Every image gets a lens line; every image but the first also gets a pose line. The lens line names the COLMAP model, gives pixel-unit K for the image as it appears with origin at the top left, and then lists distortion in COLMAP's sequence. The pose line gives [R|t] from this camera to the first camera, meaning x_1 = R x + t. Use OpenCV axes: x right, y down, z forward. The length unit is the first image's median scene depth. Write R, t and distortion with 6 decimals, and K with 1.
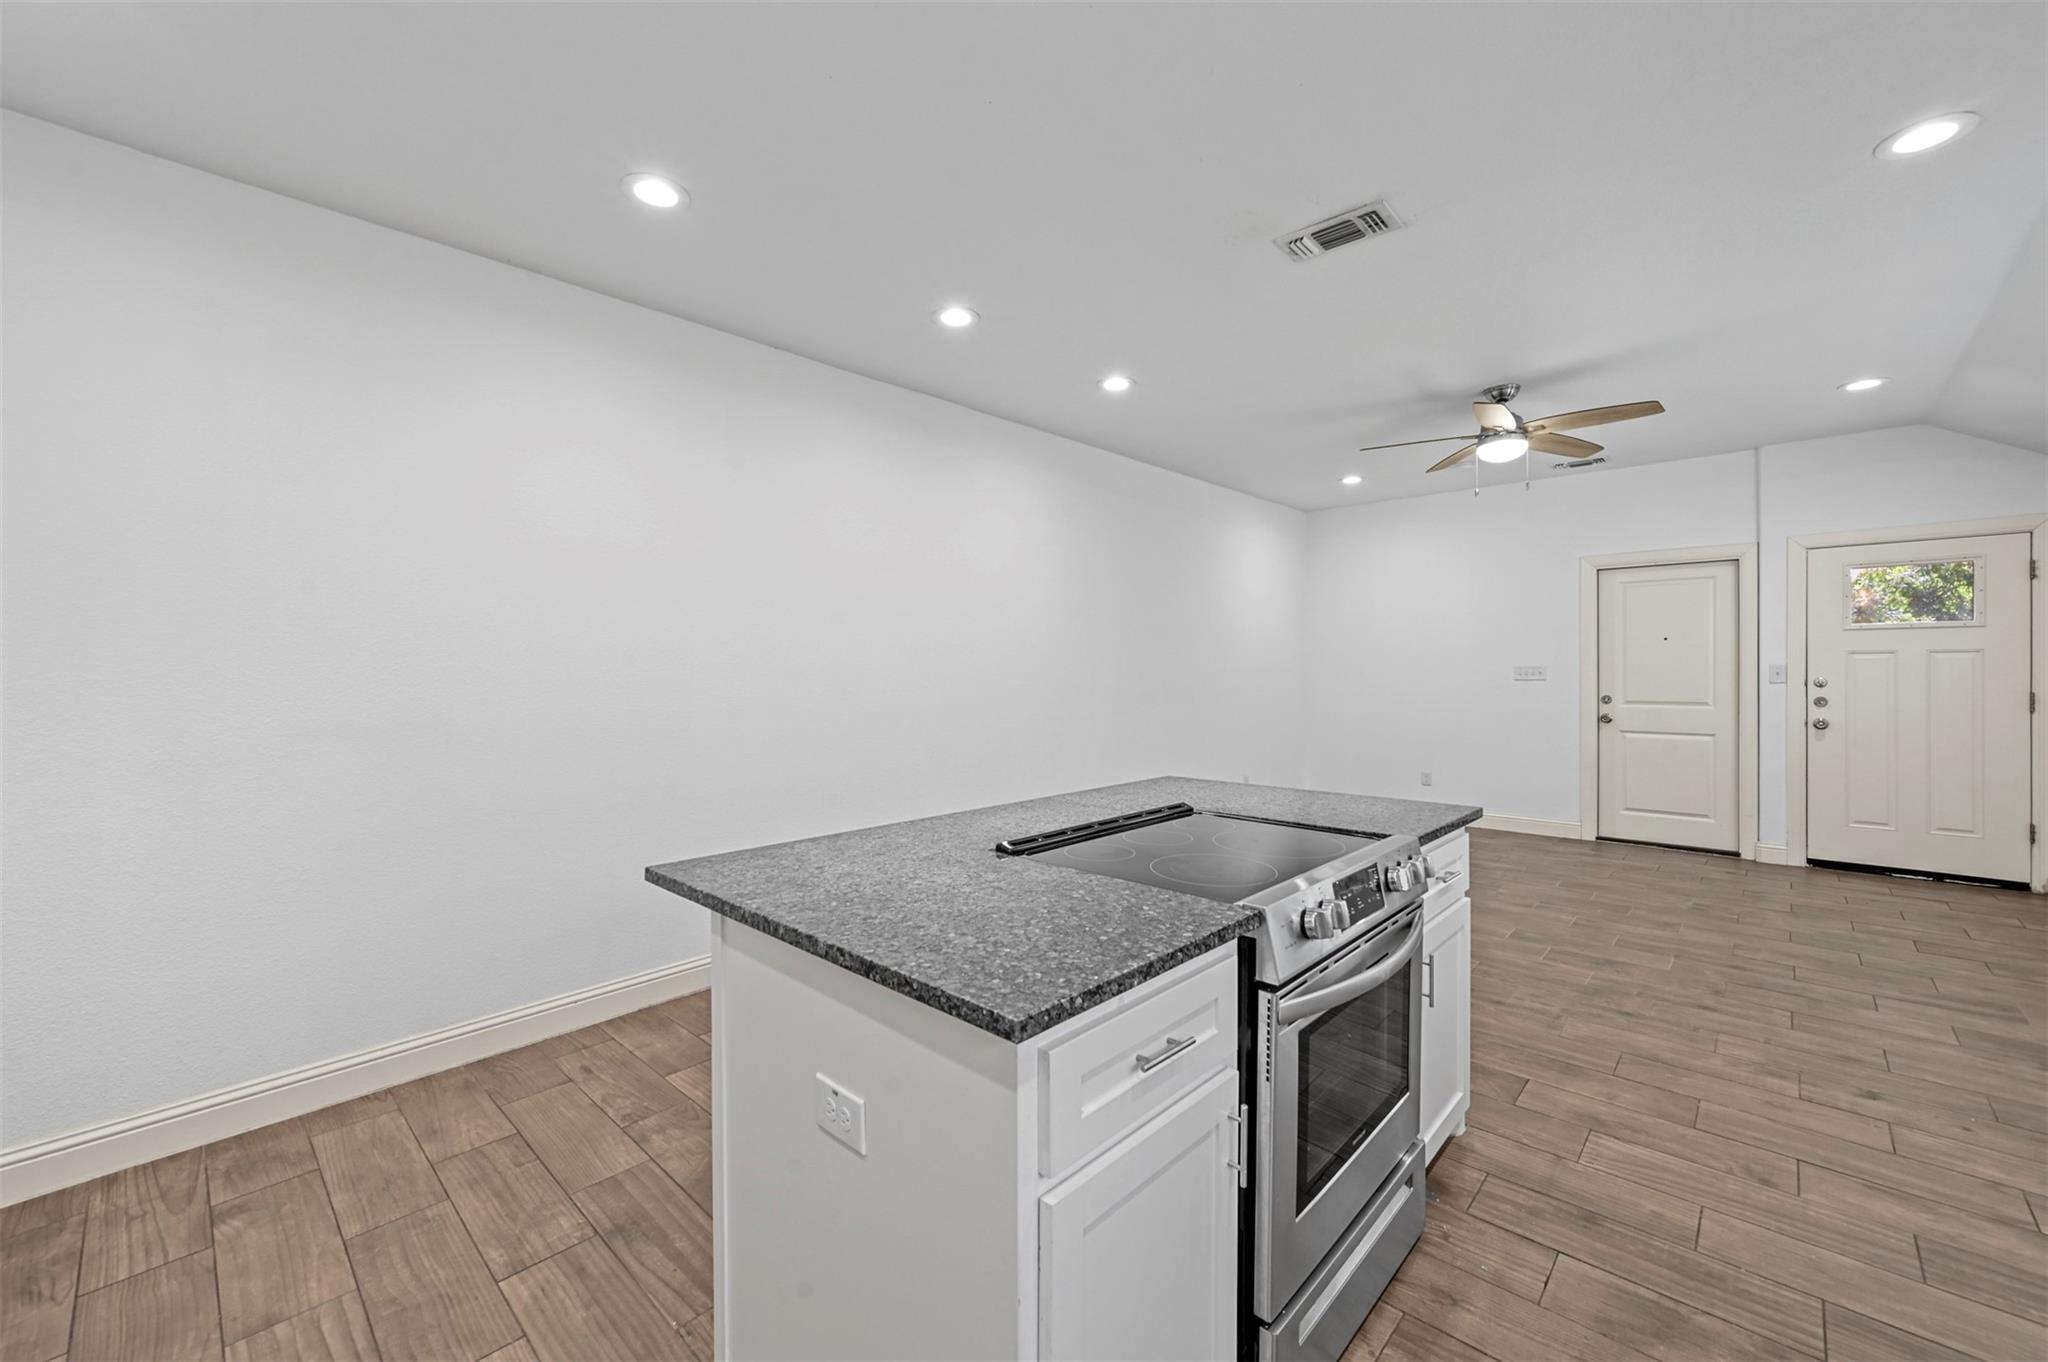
lens RADIAL K [[817.4, 0, 1028.3], [0, 817.4, 672.9], [0, 0, 1]] dist [-0.008115, 0.000018]
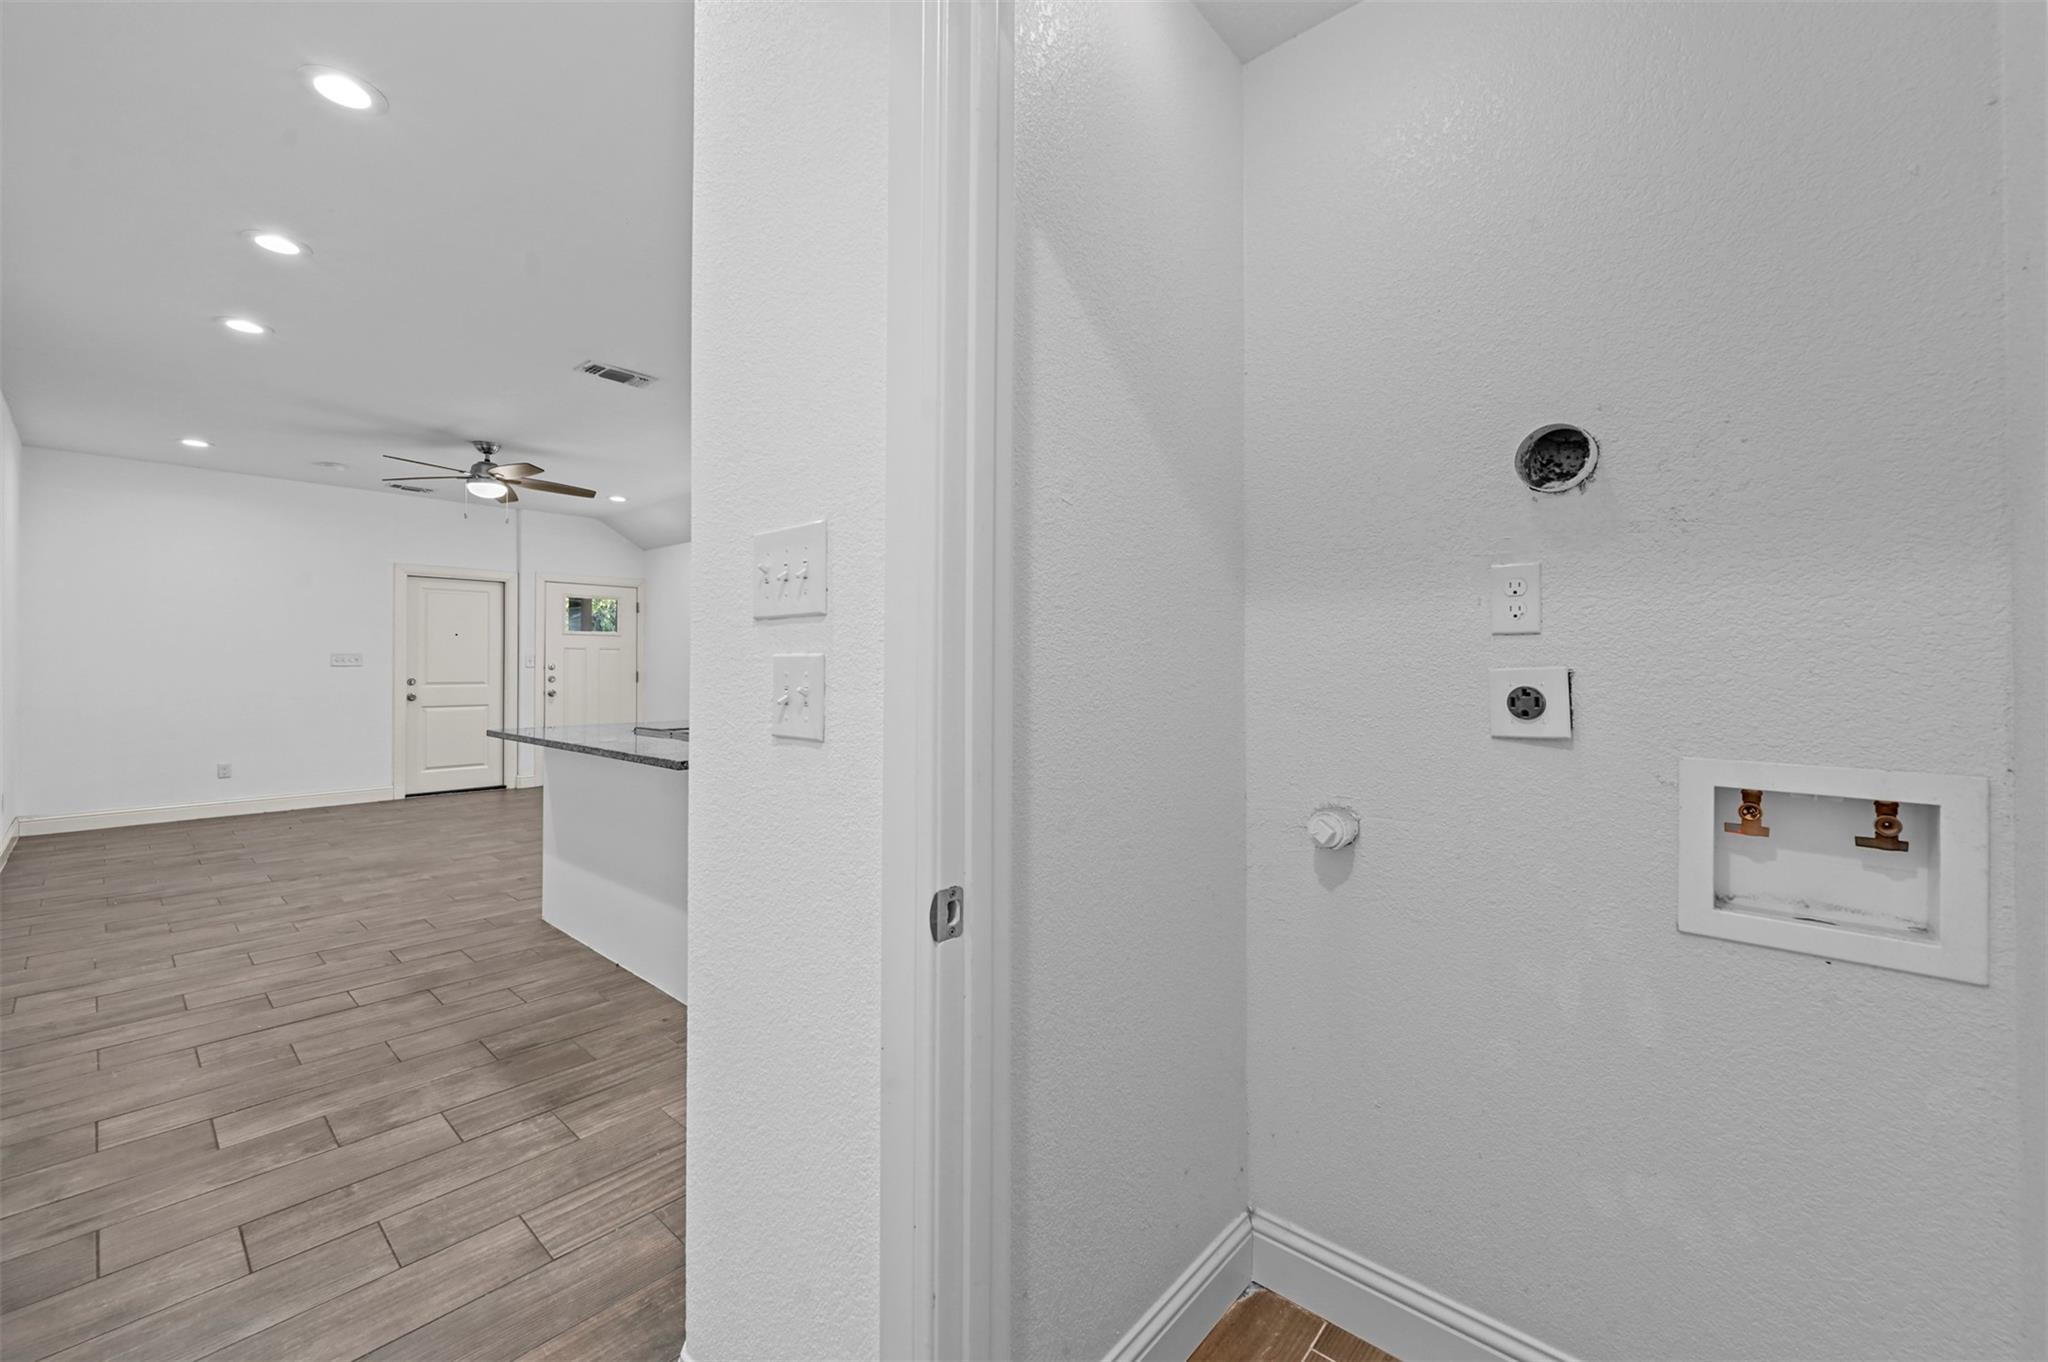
lens RADIAL K [[817.4, 0, 1028.3], [0, 817.4, 672.9], [0, 0, 1]] dist [-0.008115, 0.000018]
pose [[-0.028450, -0.006929, 0.999571, -0.634419], [0.000410, 0.999976, 0.006943, 0.012957], [-0.999595, 0.000607, -0.028447, 0.118836]]
